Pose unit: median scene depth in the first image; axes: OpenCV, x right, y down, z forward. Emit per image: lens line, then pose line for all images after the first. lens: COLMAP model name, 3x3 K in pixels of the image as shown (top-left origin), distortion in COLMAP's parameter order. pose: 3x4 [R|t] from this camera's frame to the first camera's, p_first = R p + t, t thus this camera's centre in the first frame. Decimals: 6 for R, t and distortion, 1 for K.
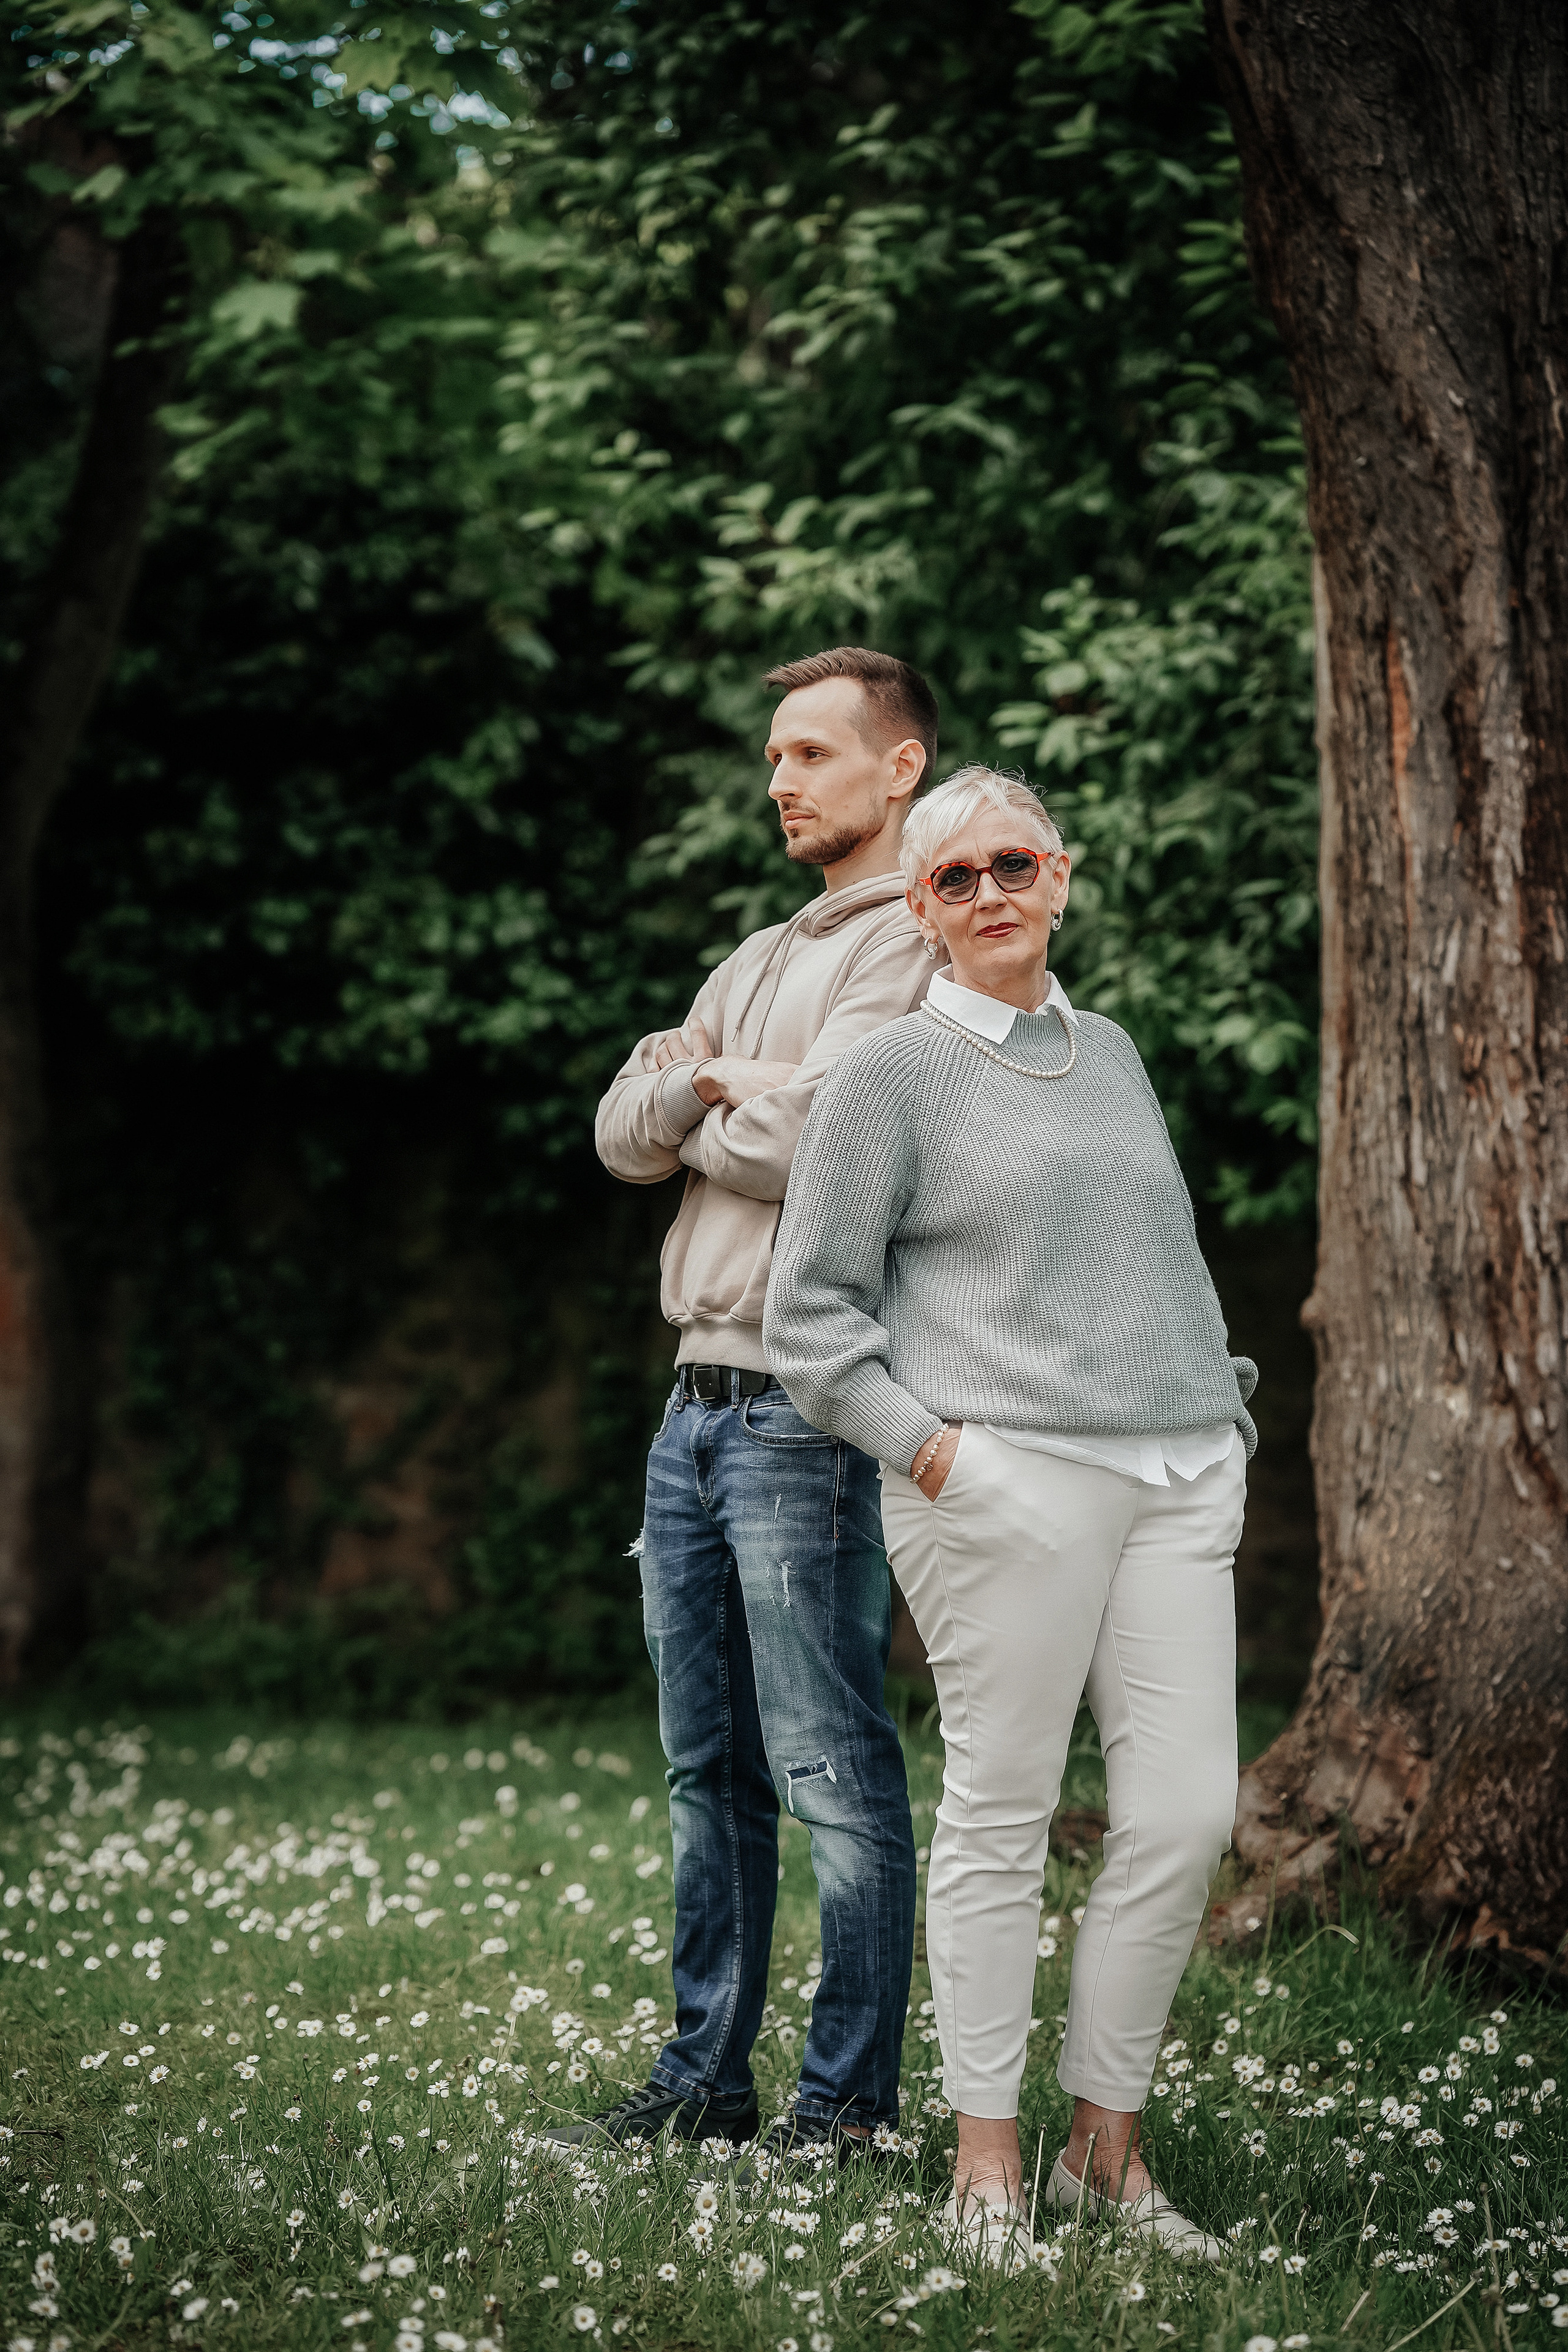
lens RADIAL K [[5353.7, 0, 698.7], [0, 5353.7, 1204.8], [0, 0, 1]] dist [0.722645, -0.228436]
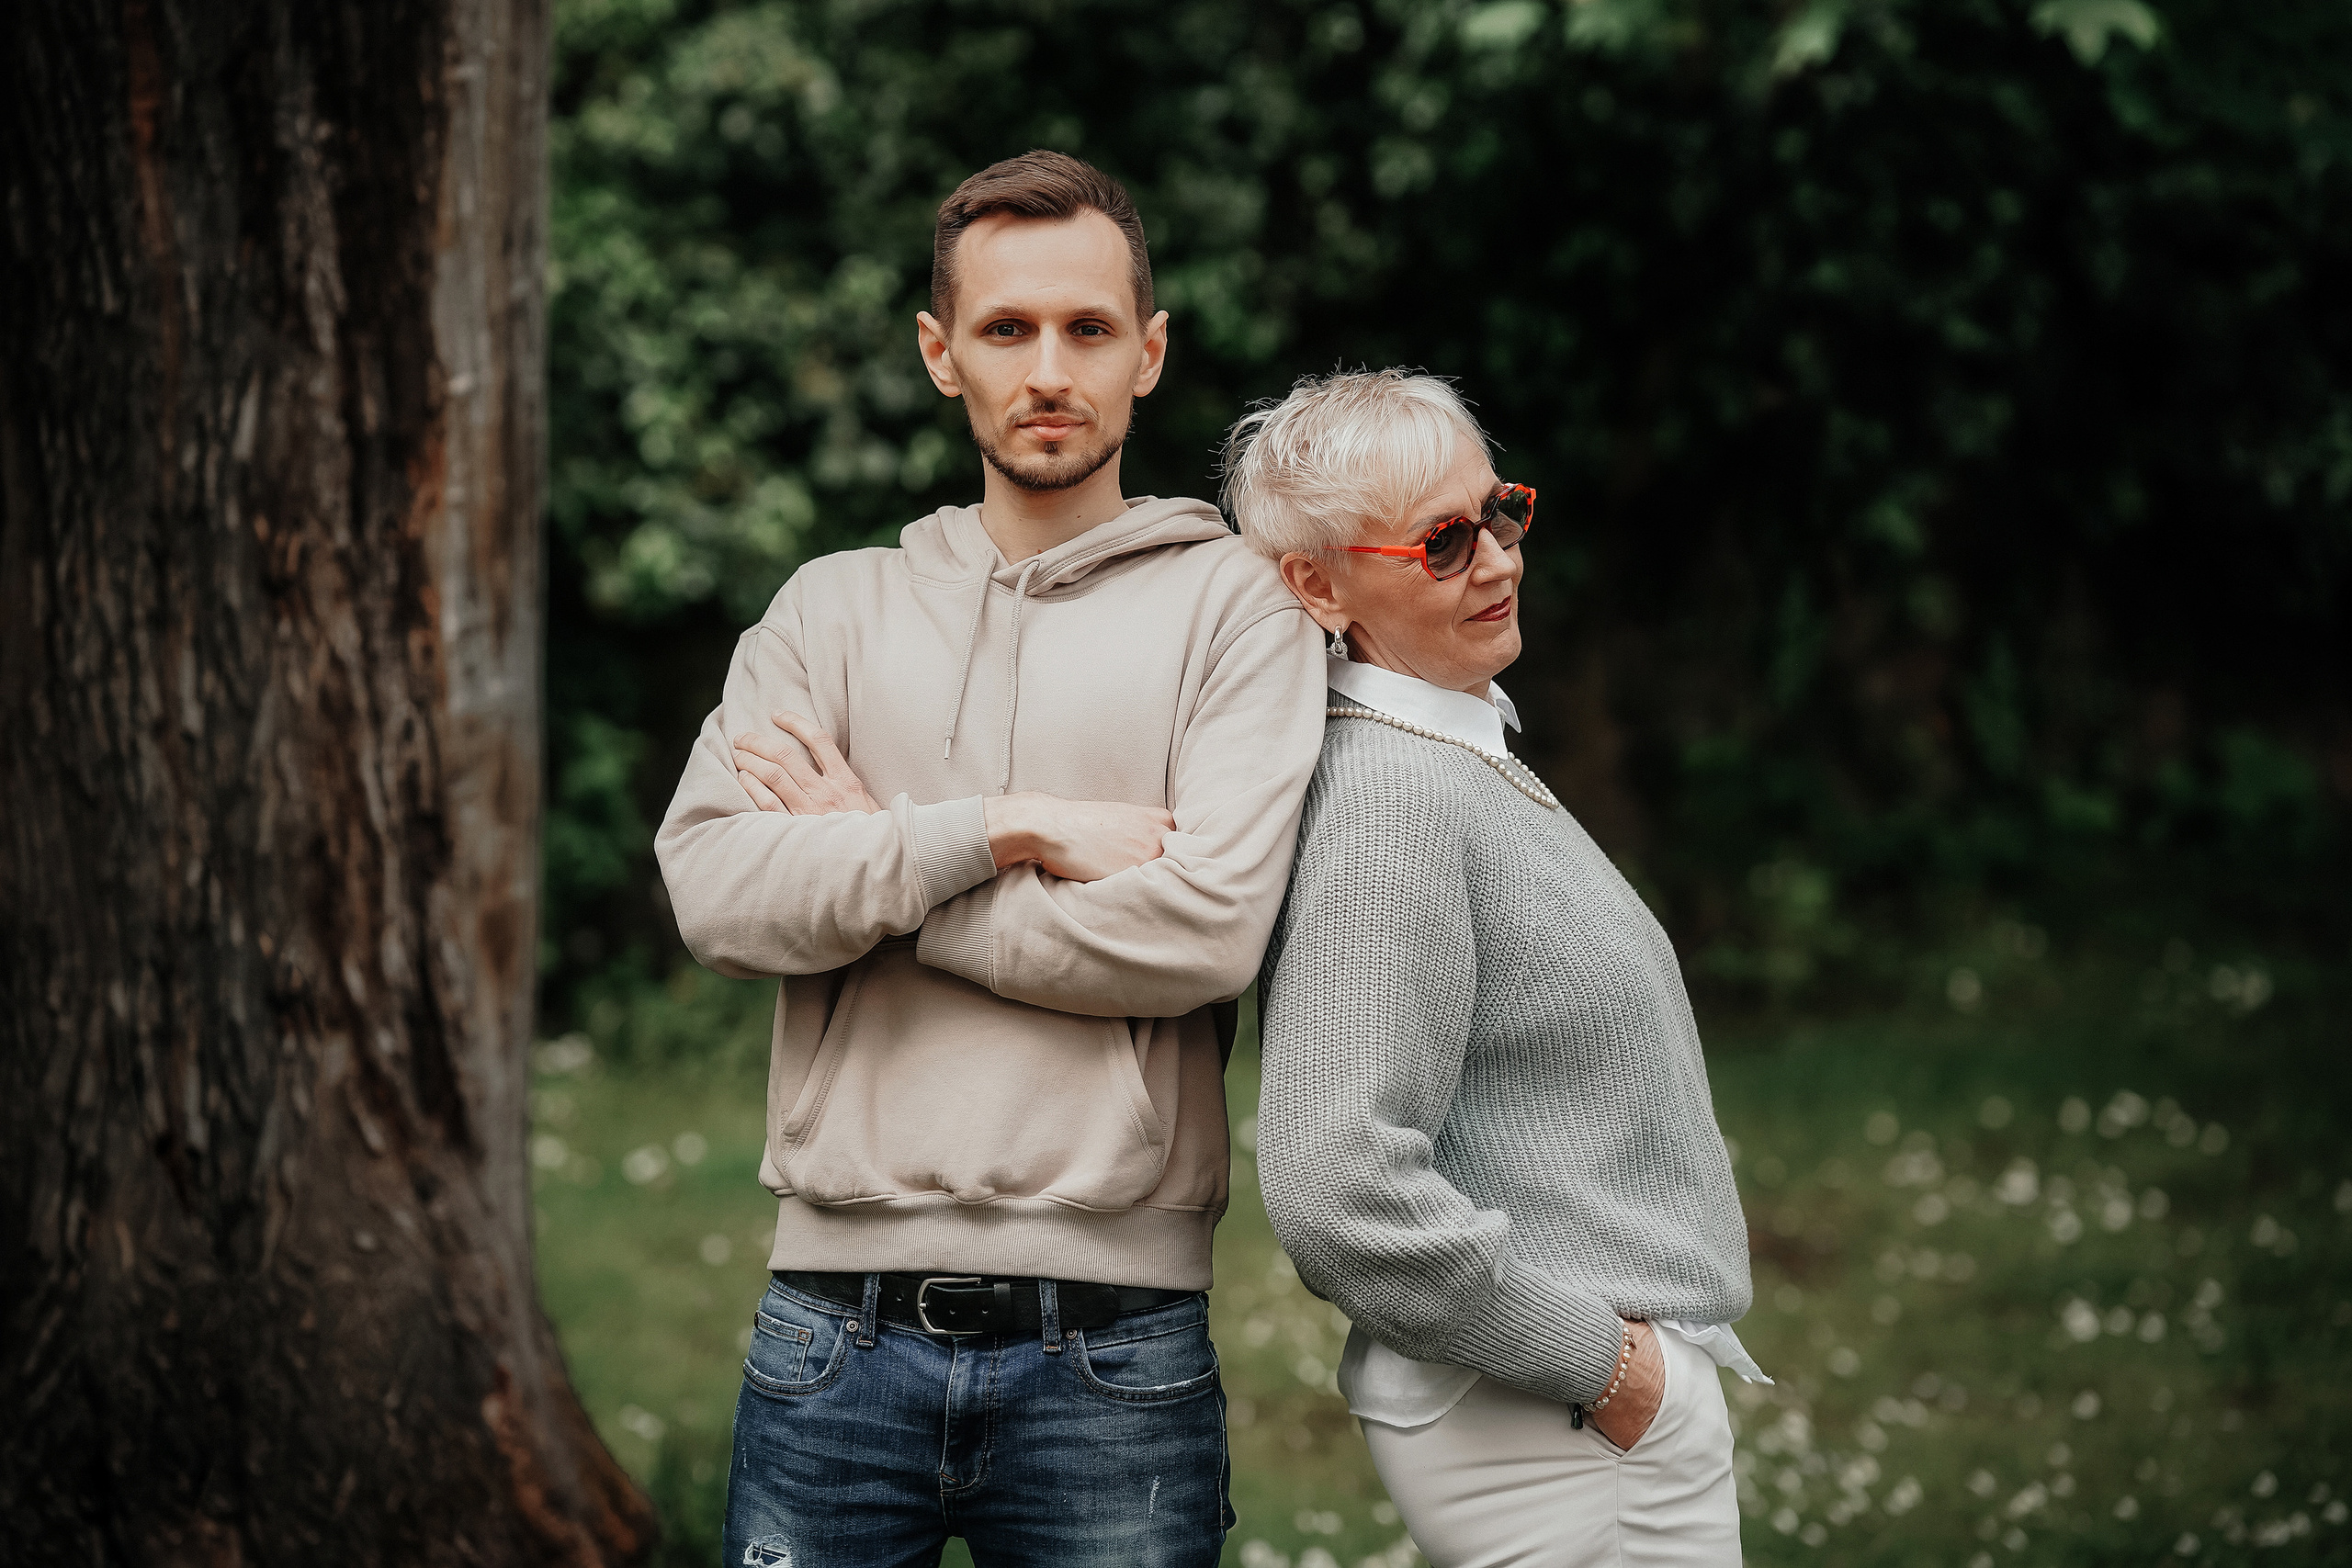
lens RADIAL K [[5353.1, 0, 1210.7], [0, 5353.1, 778.2], [0, 0, 1]] dist [0.722645, -0.228436]
pose [[0.596931, -0.073091, 0.798956, -0.374208], [-0.007633, 0.995279, 0.096754, -0.070289], [-0.802256, -0.063854, 0.593555, 0.459620]]
